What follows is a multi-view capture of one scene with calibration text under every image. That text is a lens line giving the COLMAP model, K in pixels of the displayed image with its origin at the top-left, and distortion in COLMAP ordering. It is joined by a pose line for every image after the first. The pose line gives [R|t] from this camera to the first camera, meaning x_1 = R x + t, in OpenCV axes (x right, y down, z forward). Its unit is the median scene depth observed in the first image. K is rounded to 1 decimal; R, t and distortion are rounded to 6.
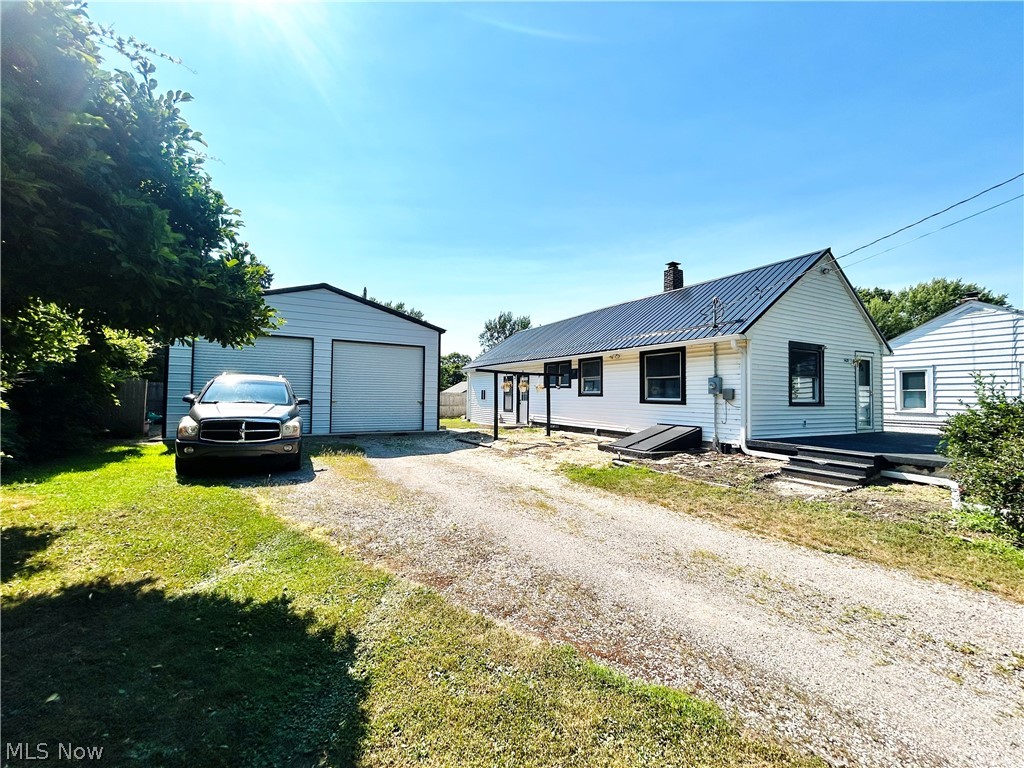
lens RADIAL K [[407.7, 0, 512.0], [0, 407.7, 384.0], [0, 0, 1]] dist [0.000057, -0.000023]
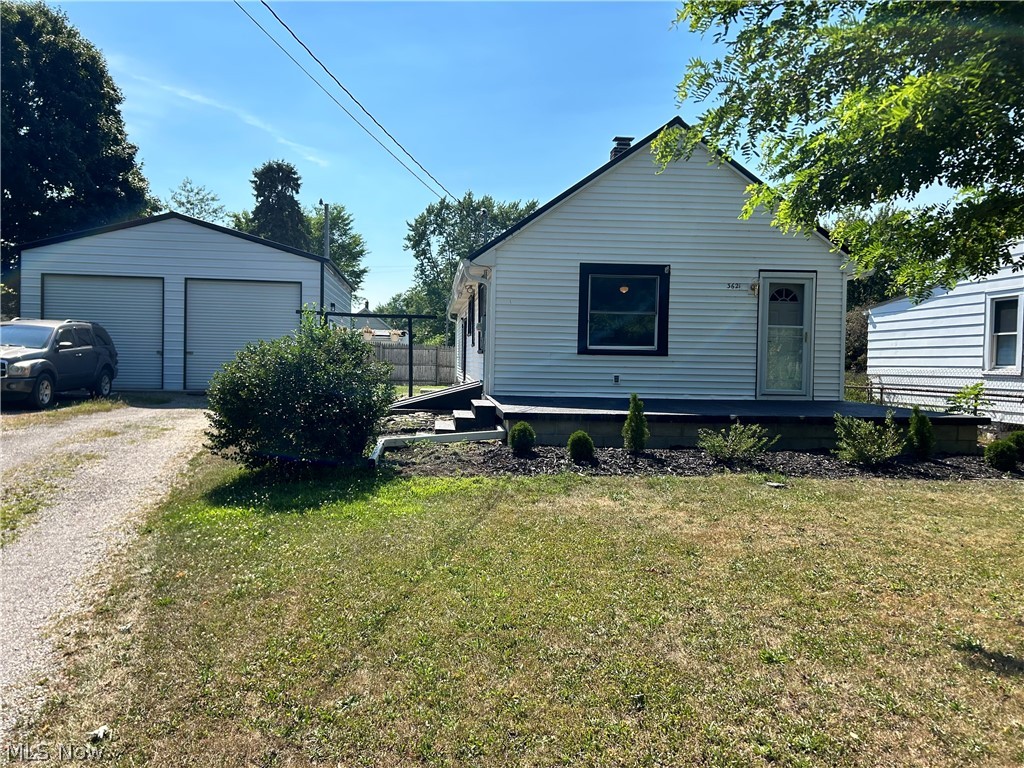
lens RADIAL K [[754.6, 0, 512.0], [0, 754.6, 384.0], [0, 0, 1]] dist [0.058188, -0.070971]
pose [[0.921587, 0.018660, -0.387722, 1.001067], [0.004622, 0.998246, 0.059030, 0.024600], [0.388144, -0.056193, 0.919884, -0.249415]]
